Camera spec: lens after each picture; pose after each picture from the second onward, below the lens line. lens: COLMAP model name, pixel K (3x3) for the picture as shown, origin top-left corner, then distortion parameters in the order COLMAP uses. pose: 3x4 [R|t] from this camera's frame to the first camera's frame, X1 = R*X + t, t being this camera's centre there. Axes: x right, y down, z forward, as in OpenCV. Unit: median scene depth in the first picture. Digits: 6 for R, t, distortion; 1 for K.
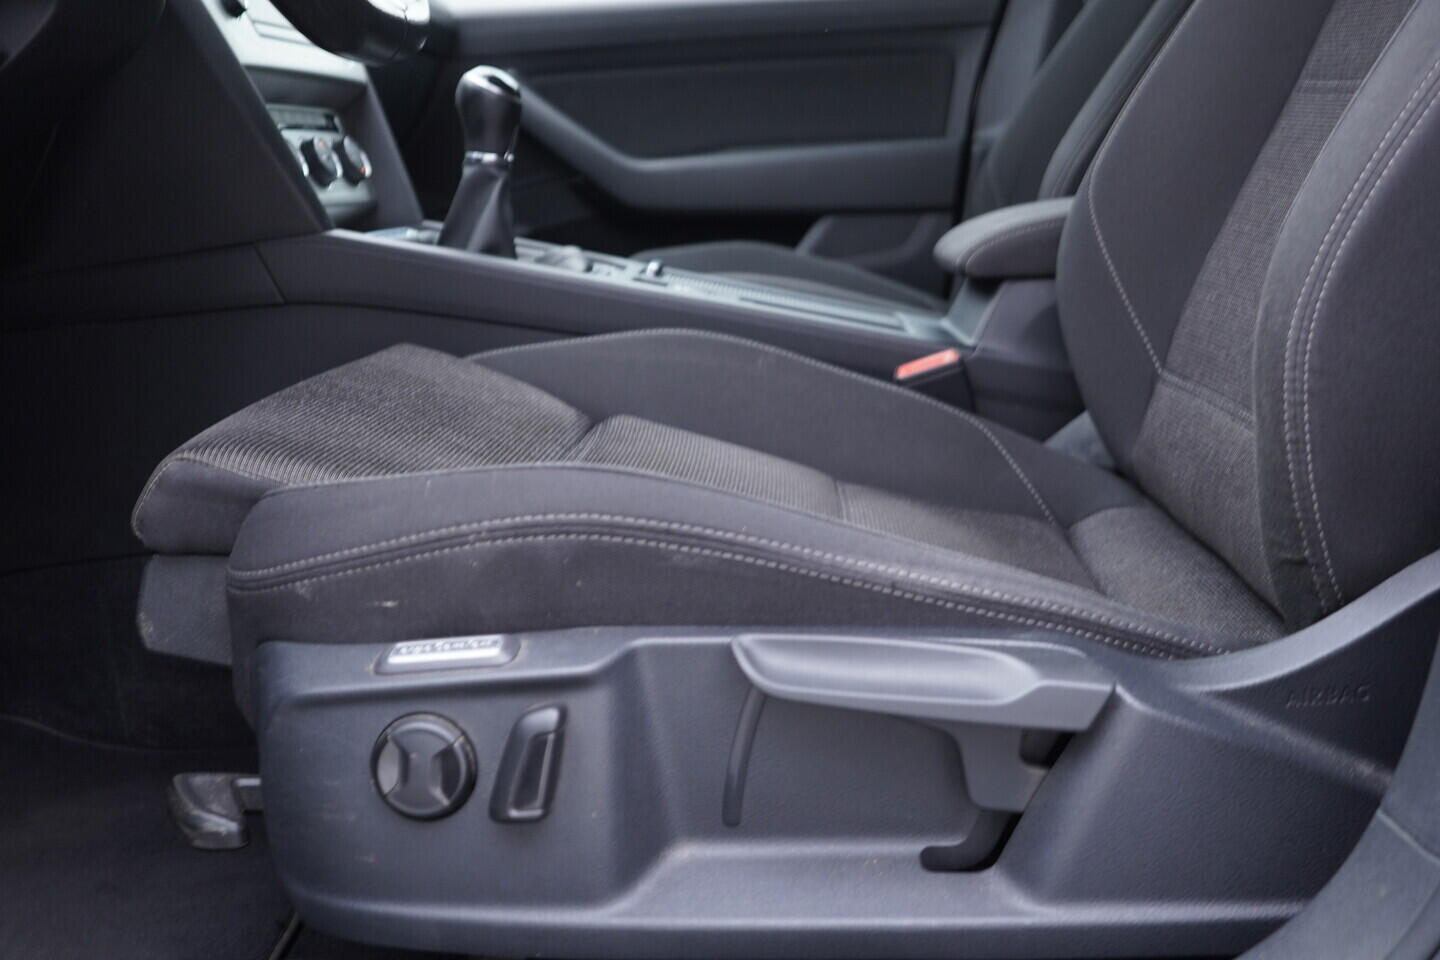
lens RADIAL K [[1491.0, 0, 720.8], [0, 1491.0, 477.9], [0, 0, 1]] dist [-0.003478, 0.017088]
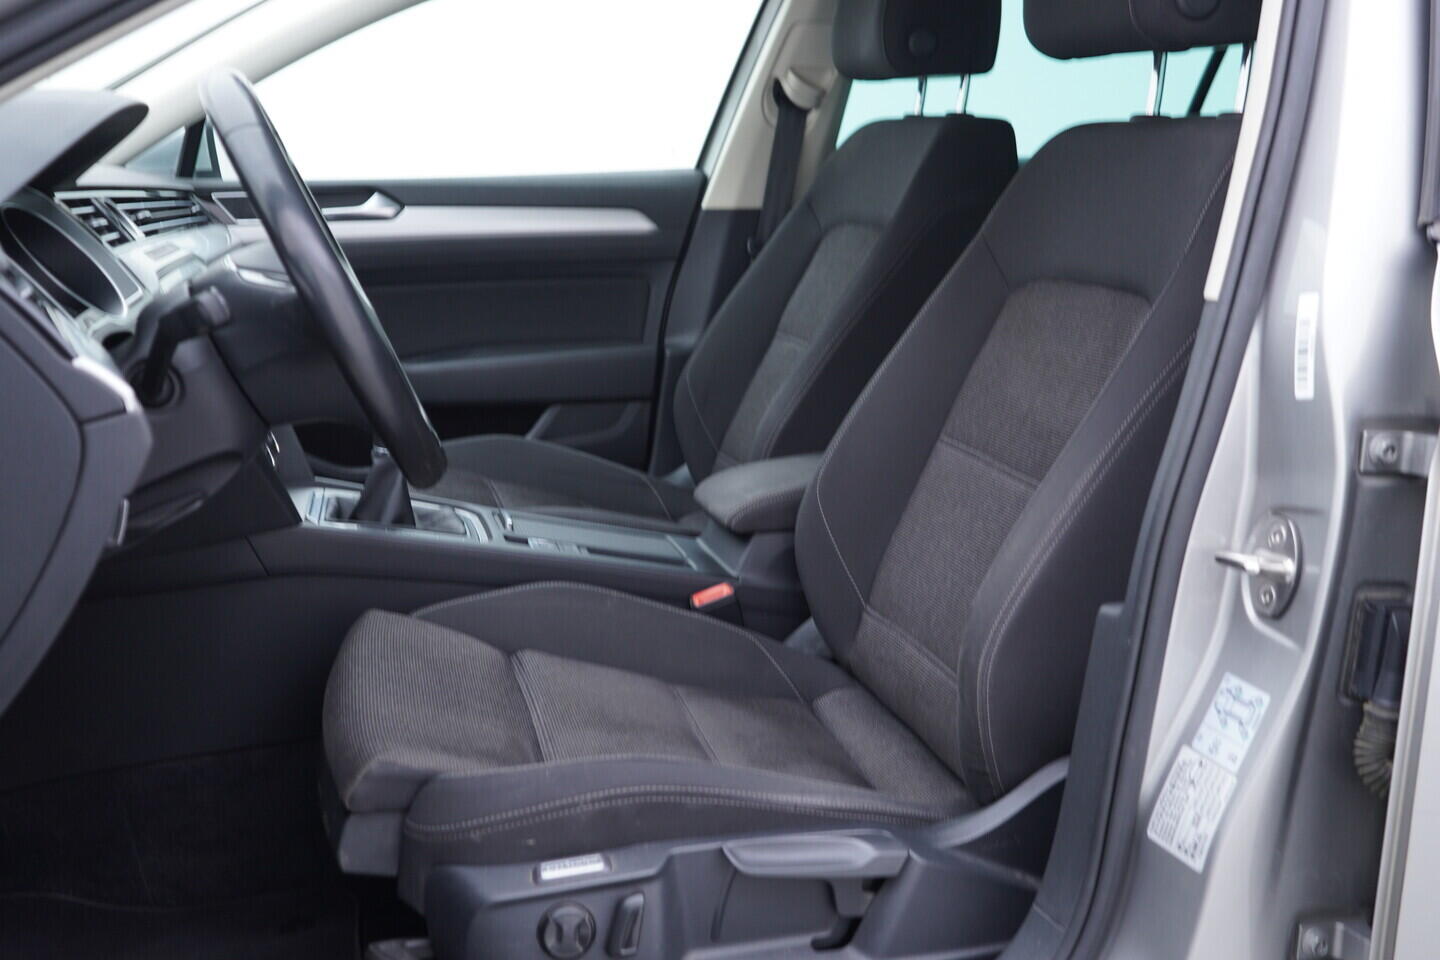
lens RADIAL K [[1491.0, 0, 720.8], [0, 1491.0, 477.9], [0, 0, 1]] dist [-0.003478, 0.017088]
pose [[0.955939, -0.033920, 0.291600, -0.519671], [0.033321, 0.999420, 0.007022, -0.366339], [-0.291669, 0.003004, 0.956515, -0.811552]]
